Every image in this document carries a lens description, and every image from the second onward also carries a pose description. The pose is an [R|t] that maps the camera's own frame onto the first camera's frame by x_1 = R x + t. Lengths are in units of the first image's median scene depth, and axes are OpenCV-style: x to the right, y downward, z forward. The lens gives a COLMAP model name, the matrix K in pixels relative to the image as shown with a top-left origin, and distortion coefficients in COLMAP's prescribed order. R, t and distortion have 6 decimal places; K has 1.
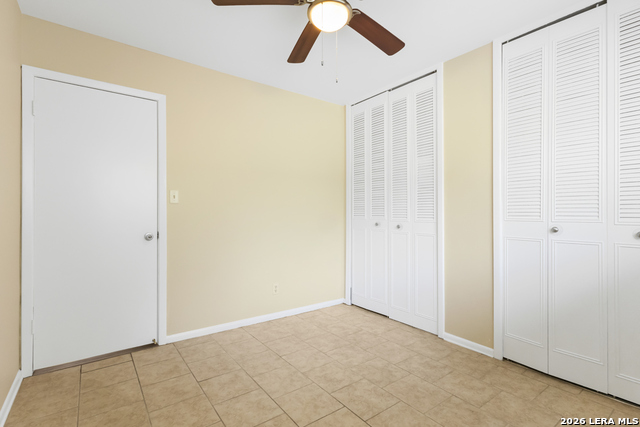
lens RADIAL K [[307.4, 0, 318.4], [0, 307.4, 211.3], [0, 0, 1]] dist [0.011789, -0.000056]
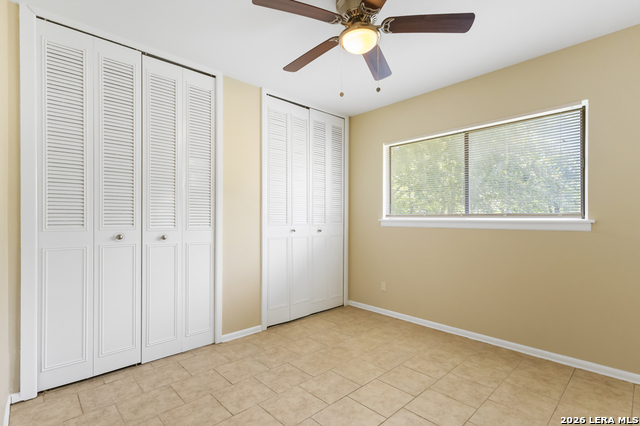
lens RADIAL K [[307.4, 0, 318.1], [0, 307.4, 214.9], [0, 0, 1]] dist [0.011789, -0.000056]
pose [[-0.110767, 0.007644, 0.993817, -0.730669], [-0.007303, 0.999937, -0.008505, -0.005106], [-0.993820, -0.008200, -0.110704, 0.890579]]
